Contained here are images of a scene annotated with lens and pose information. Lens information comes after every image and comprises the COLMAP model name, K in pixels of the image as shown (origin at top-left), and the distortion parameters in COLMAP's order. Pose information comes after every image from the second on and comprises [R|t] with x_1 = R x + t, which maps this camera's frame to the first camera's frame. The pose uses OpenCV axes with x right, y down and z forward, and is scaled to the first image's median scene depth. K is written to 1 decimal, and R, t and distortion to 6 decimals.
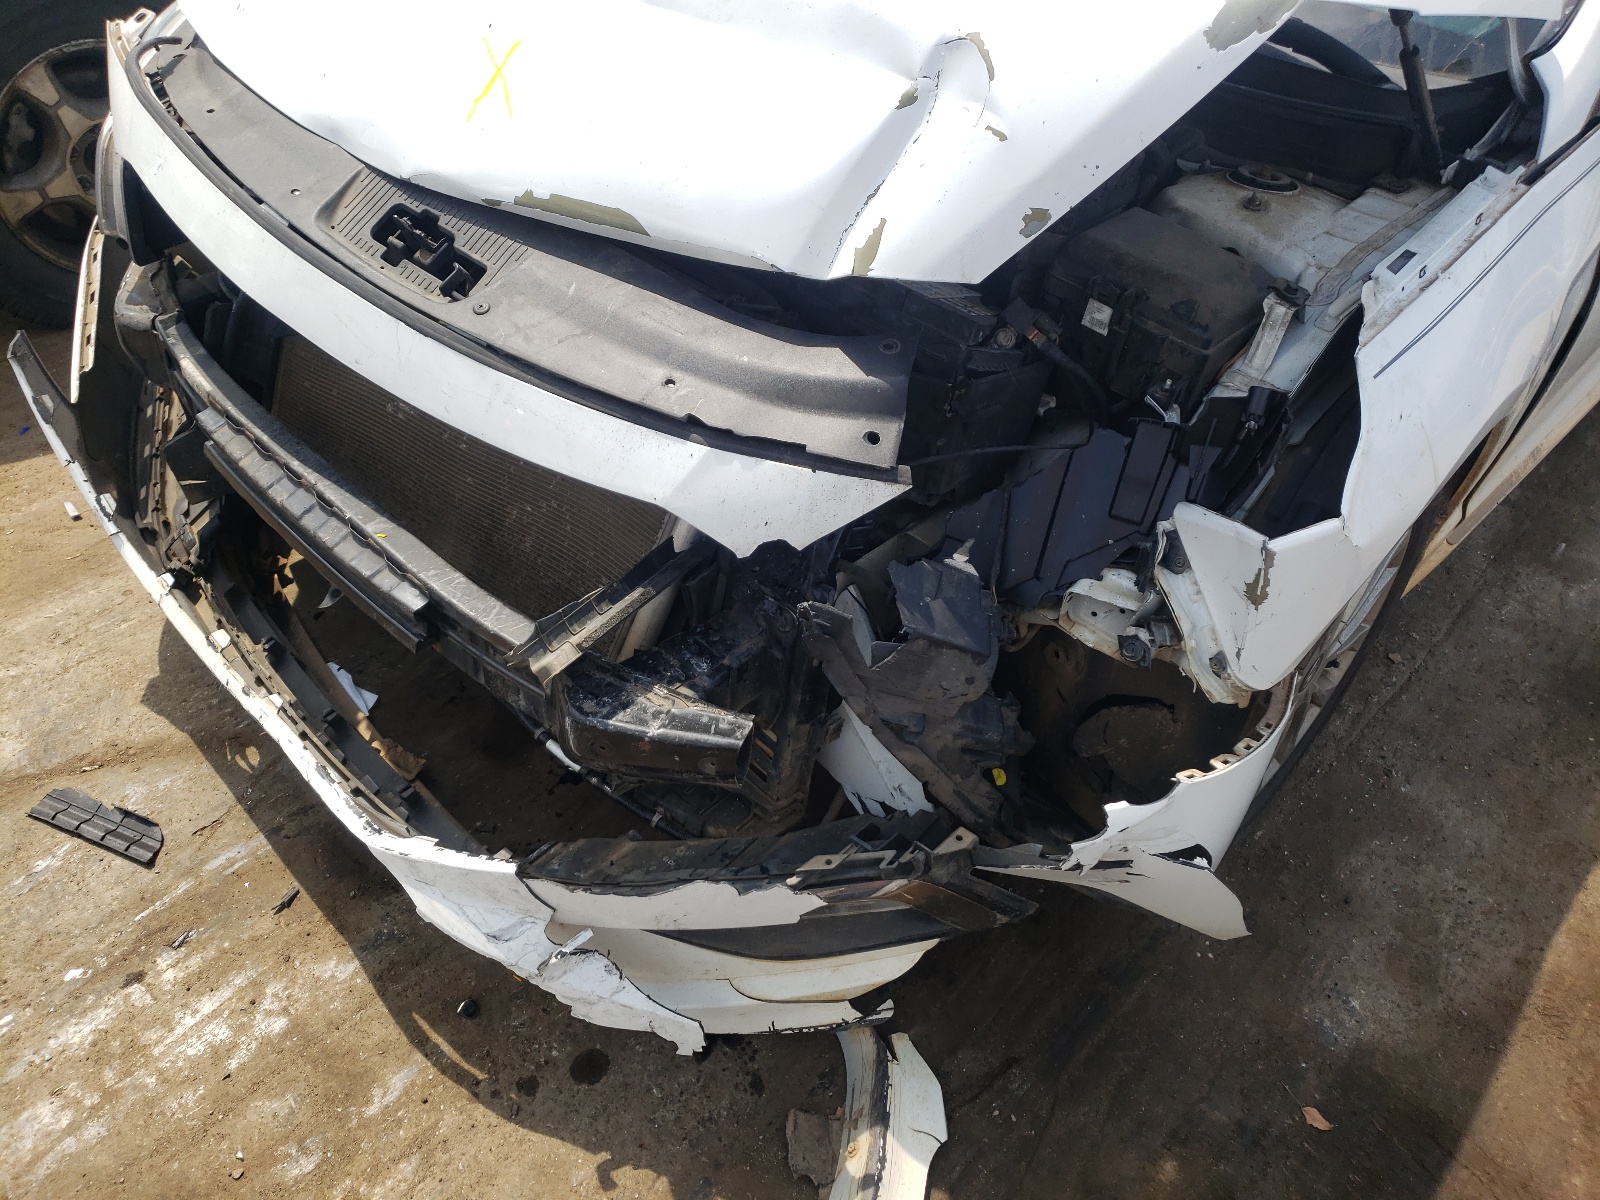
lens RADIAL K [[1230.6, 0, 783.0], [0, 1230.6, 595.1], [0, 0, 1]] dist [-0.019310, 0.047617]
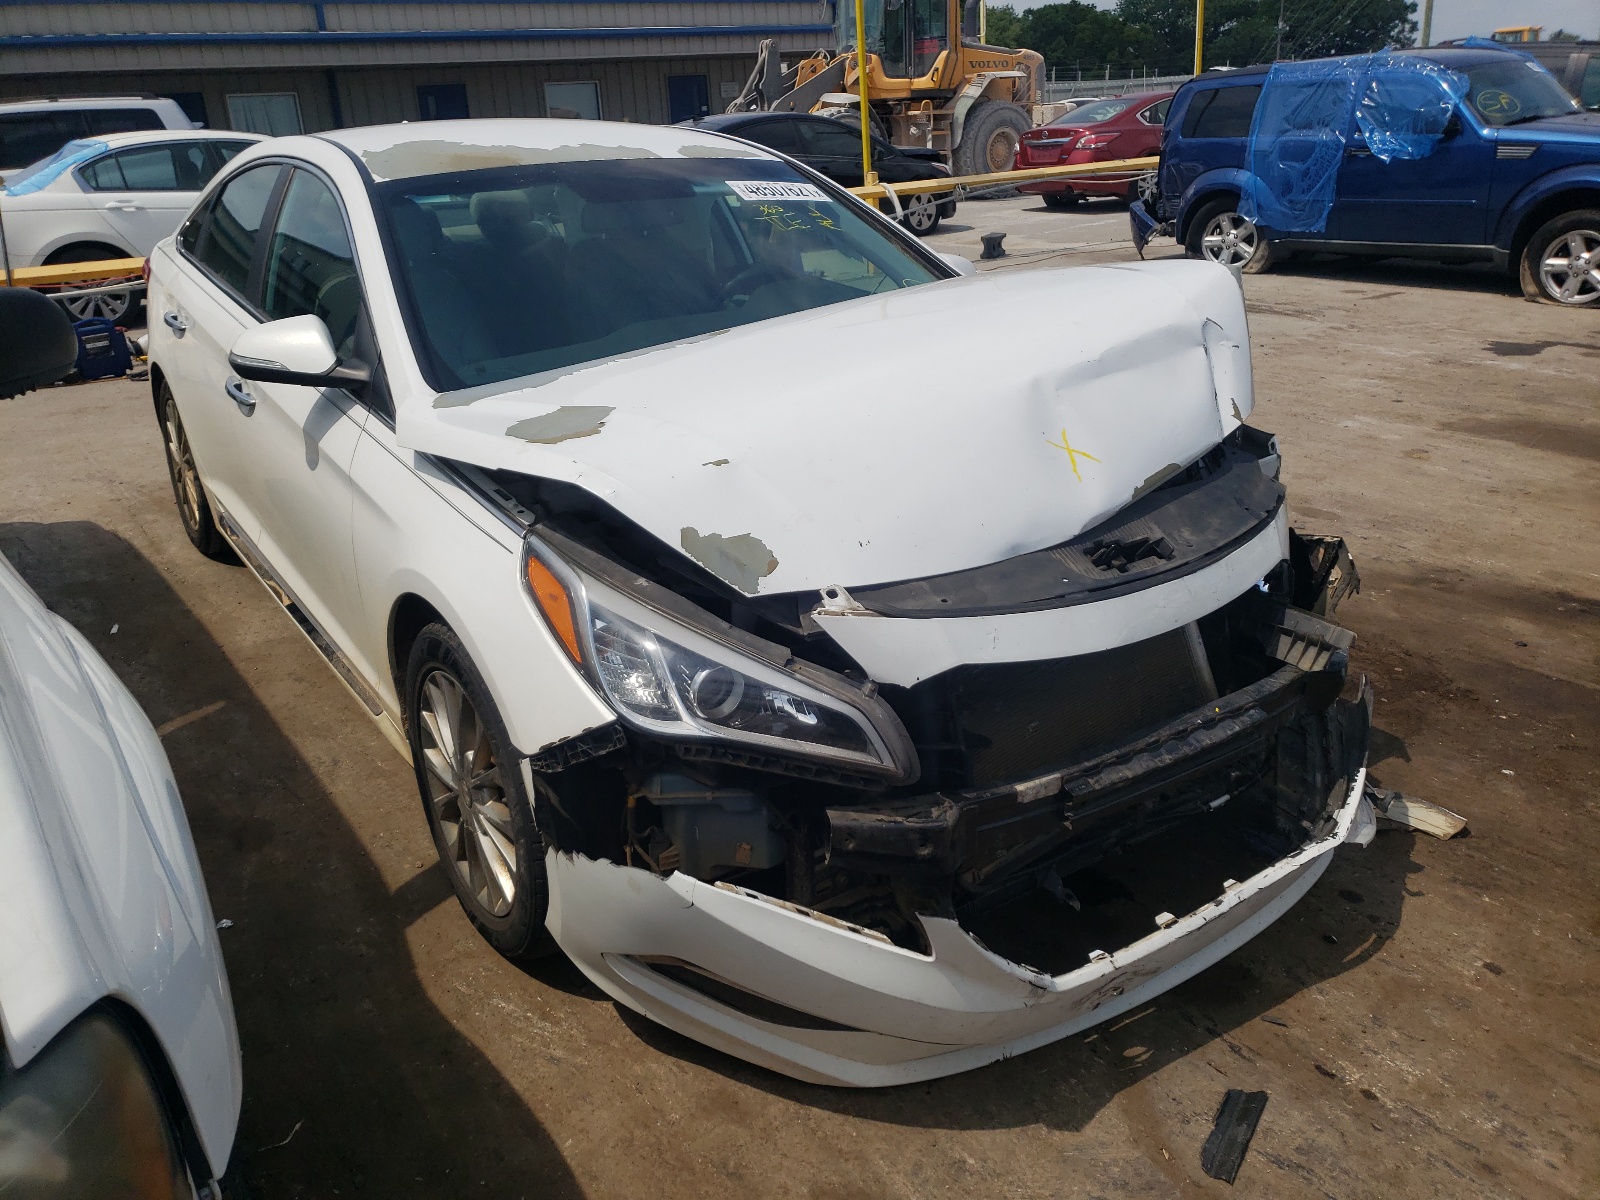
lens RADIAL K [[1230.6, 0, 783.0], [0, 1230.6, 595.1], [0, 0, 1]] dist [-0.019310, 0.047617]
pose [[0.206756, -0.444524, 0.871579, -1.691128], [0.672660, 0.711476, 0.203300, -0.817202], [-0.710479, 0.544243, 0.446115, 0.611484]]
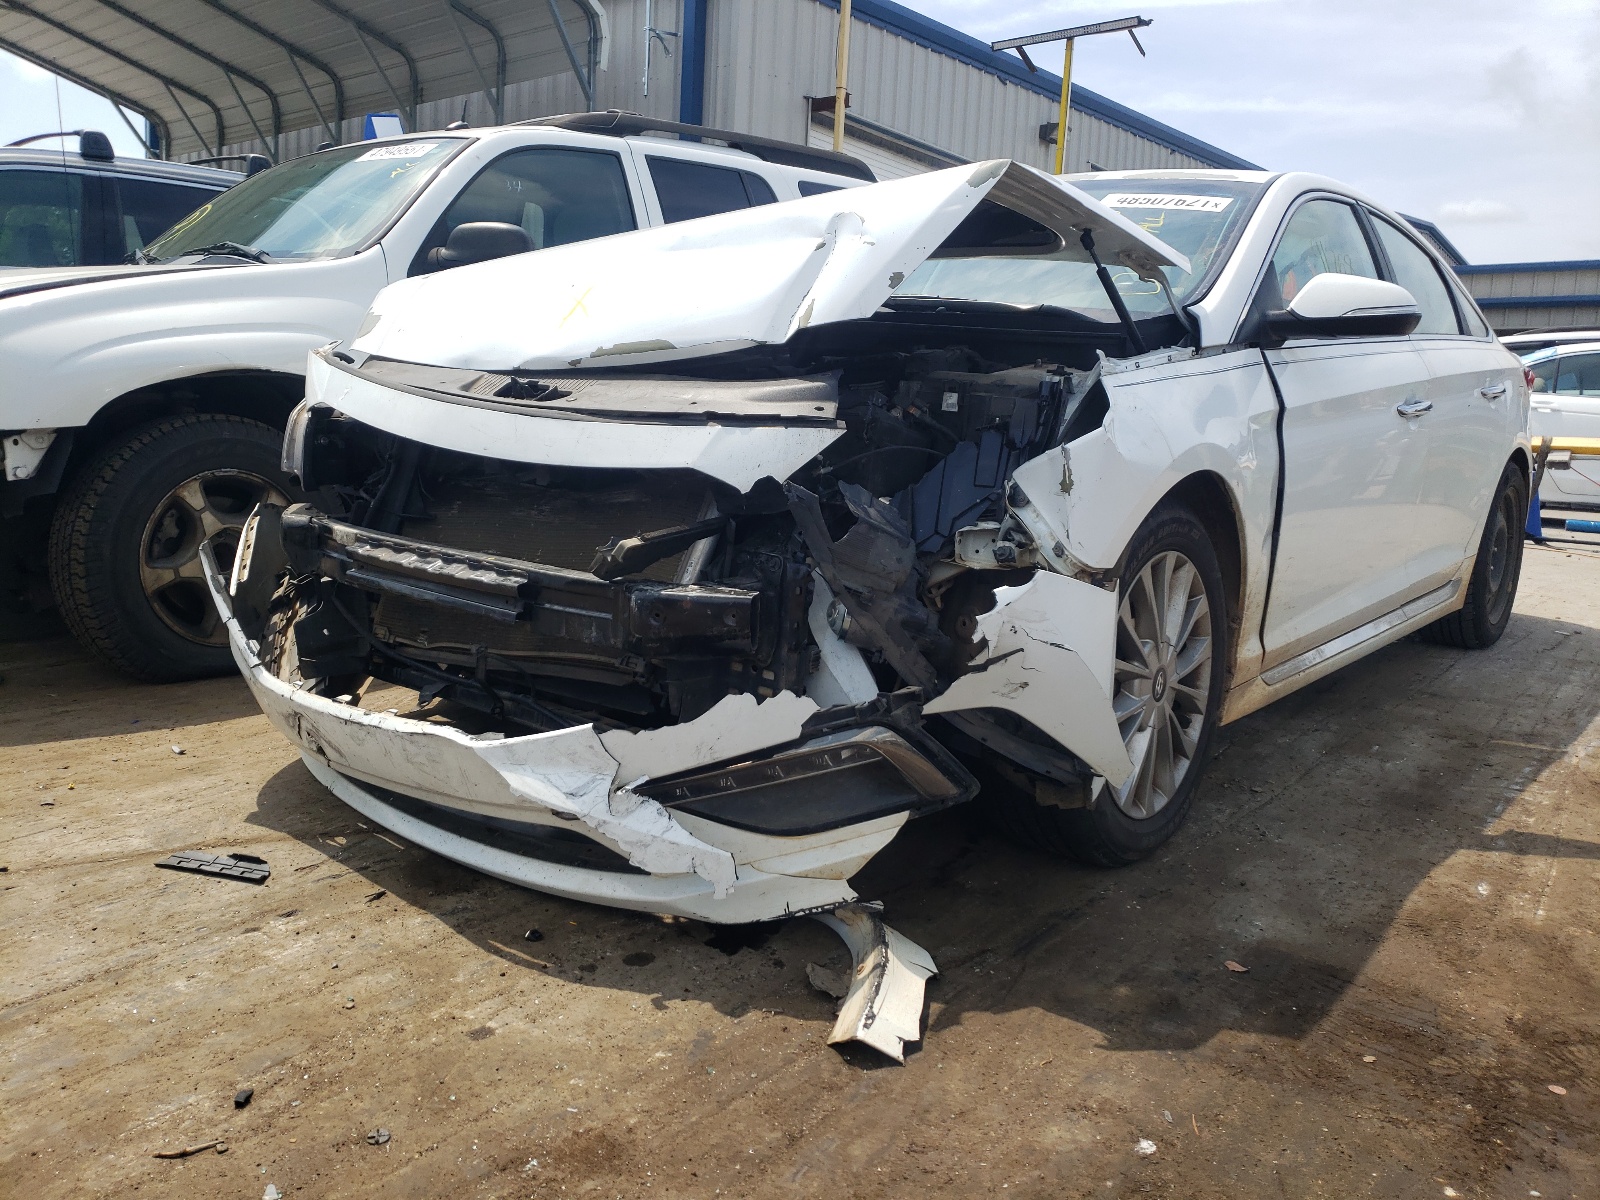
lens RADIAL K [[1227.5, 0, 814.2], [0, 1227.5, 599.4], [0, 0, 1]] dist [0.006335, -0.004135]
pose [[0.994375, -0.056984, 0.089284, -0.078150], [0.094889, 0.853805, -0.511872, 0.756224], [-0.047063, 0.517465, 0.854409, -0.229901]]
